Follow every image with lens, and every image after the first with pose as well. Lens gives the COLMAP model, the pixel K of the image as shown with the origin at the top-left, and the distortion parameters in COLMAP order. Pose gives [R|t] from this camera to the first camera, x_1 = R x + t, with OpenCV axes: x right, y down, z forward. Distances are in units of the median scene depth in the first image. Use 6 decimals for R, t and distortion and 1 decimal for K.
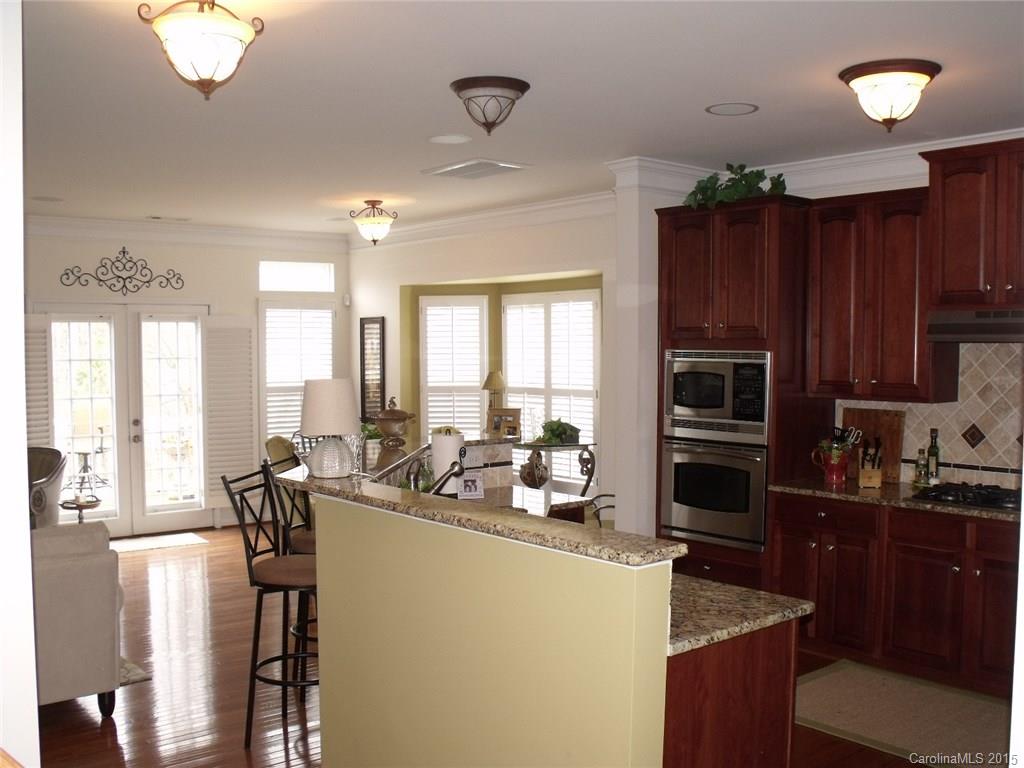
lens RADIAL K [[1022.1, 0, 512.1], [0, 1022.1, 391.0], [0, 0, 1]] dist [-0.140822, 0.000000]
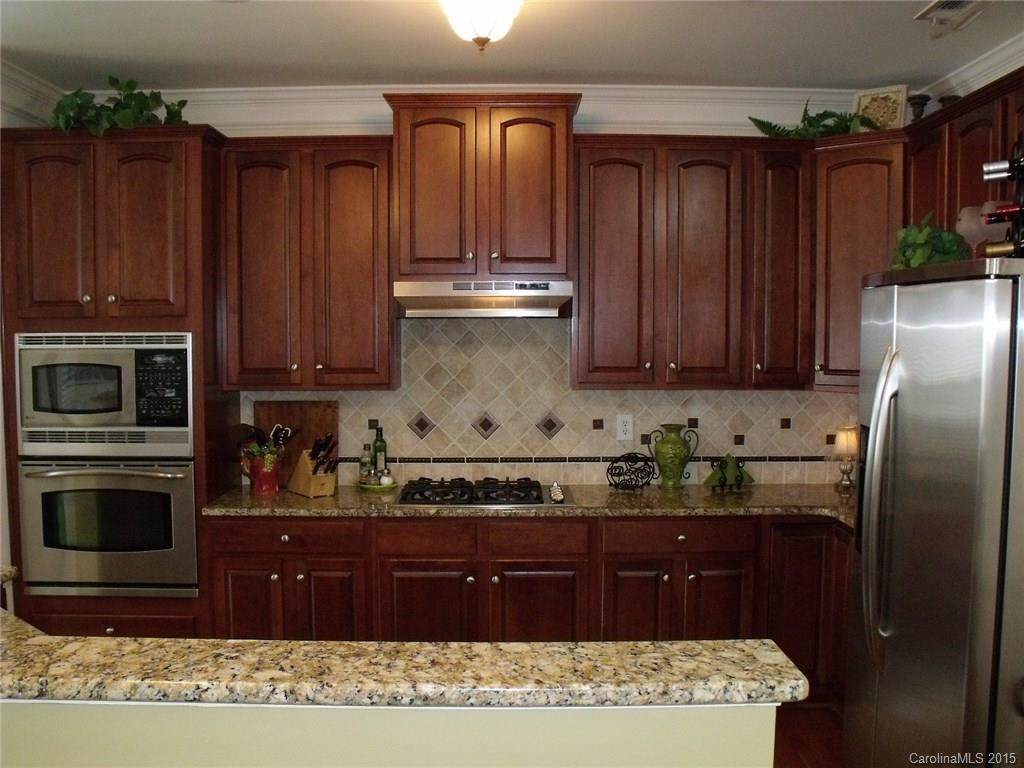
lens RADIAL K [[1022.1, 0, 494.0], [0, 1022.1, 403.3], [0, 0, 1]] dist [-0.140822, 0.000000]
pose [[0.634347, -0.059722, 0.770738, -0.200298], [0.037900, 0.998215, 0.046155, -0.013550], [-0.772119, -0.000067, 0.635478, 0.373713]]
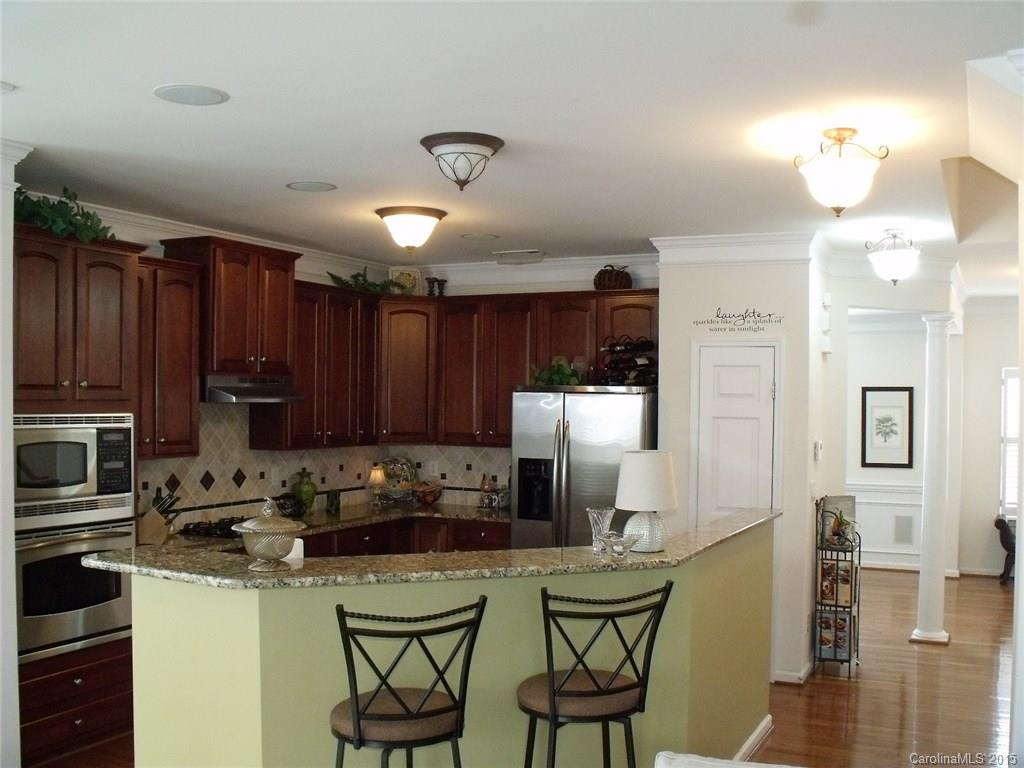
lens RADIAL K [[1022.1, 0, 512.6], [0, 1022.1, 386.6], [0, 0, 1]] dist [-0.140822, 0.000000]
pose [[-0.409155, 0.004022, 0.912456, -0.765949], [0.030990, 0.999475, 0.009490, -0.066291], [-0.911938, 0.032160, -0.409065, 1.136362]]
